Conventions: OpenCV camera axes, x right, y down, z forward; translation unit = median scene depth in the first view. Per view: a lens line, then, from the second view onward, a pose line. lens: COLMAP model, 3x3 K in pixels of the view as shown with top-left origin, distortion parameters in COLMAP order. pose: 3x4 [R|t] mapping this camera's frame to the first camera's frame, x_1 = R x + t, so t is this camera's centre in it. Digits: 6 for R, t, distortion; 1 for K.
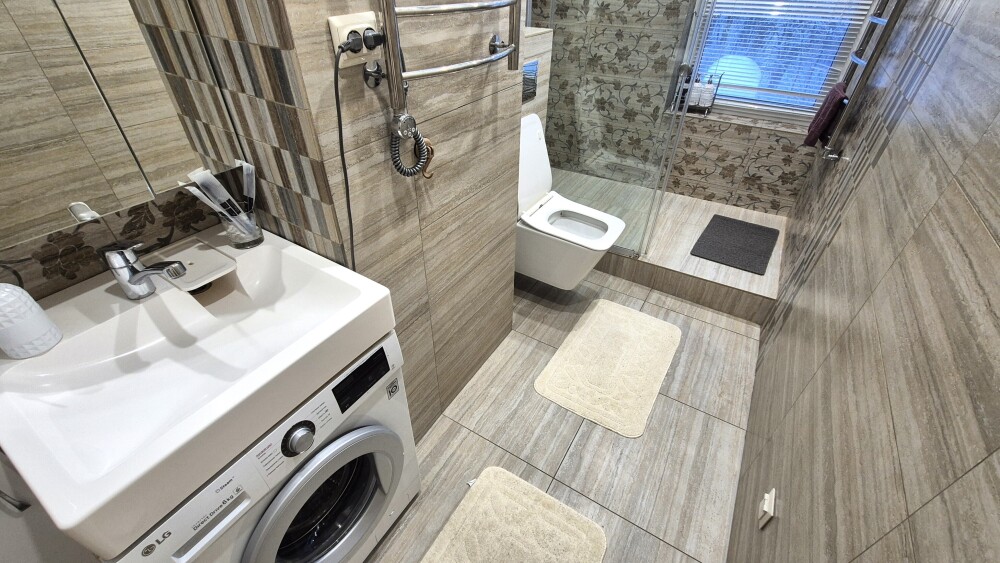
lens RADIAL K [[416.1, 0, 499.6], [0, 416.1, 277.4], [0, 0, 1]] dist [0.003009, 0.000065]
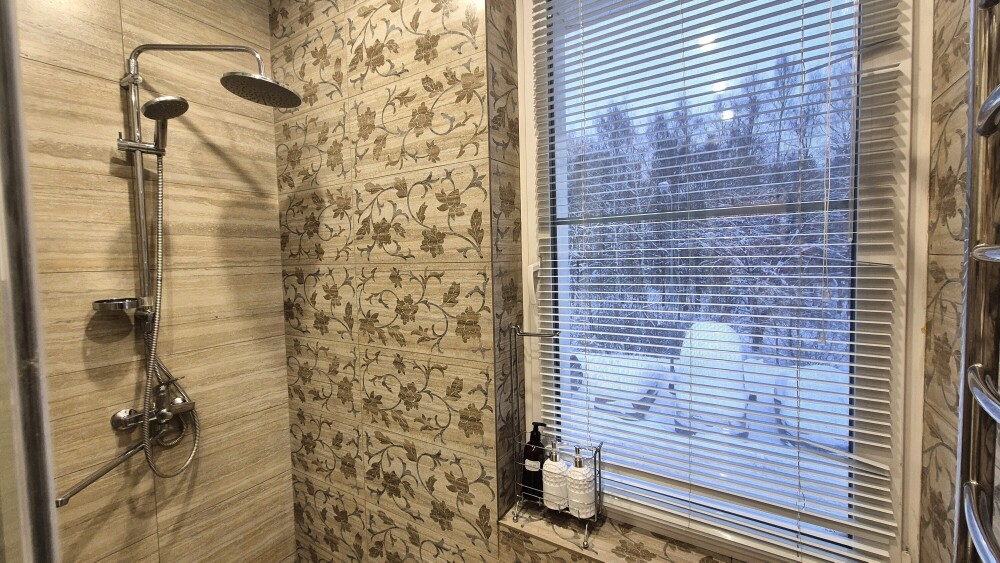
lens RADIAL K [[411.9, 0, 498.6], [0, 411.9, 278.1], [0, 0, 1]] dist [0.001844, 0.000065]
pose [[0.999108, -0.035042, -0.023565, 0.436808], [0.015840, 0.828278, -0.560094, -0.386121], [0.039145, 0.559221, 0.828094, 0.526024]]
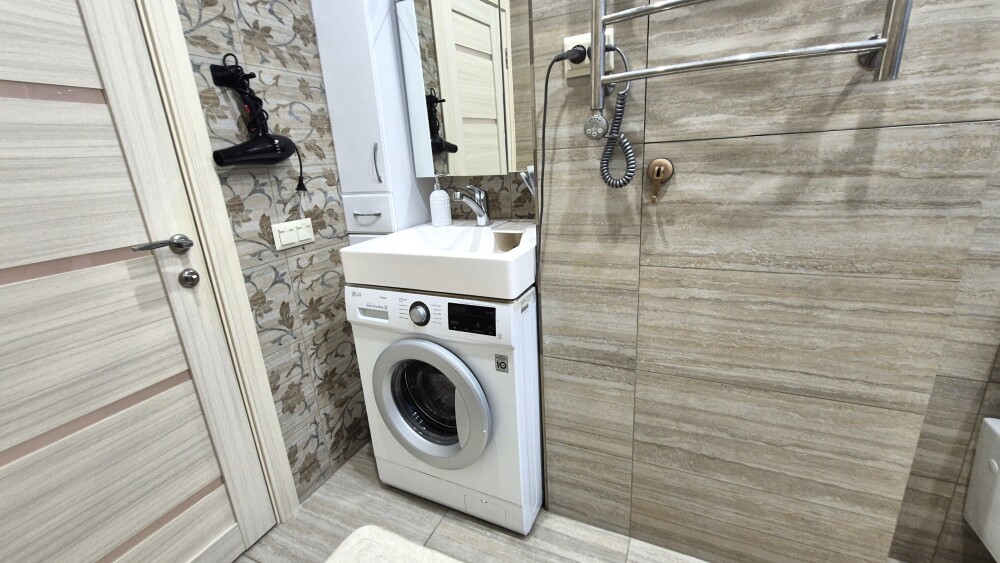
lens RADIAL K [[416.1, 0, 499.6], [0, 416.1, 277.4], [0, 0, 1]] dist [0.003009, 0.000065]
pose [[0.106811, 0.263384, -0.958760, 0.276970], [-0.546625, 0.821031, 0.164651, -0.033334], [0.830537, 0.506496, 0.231667, 0.252091]]
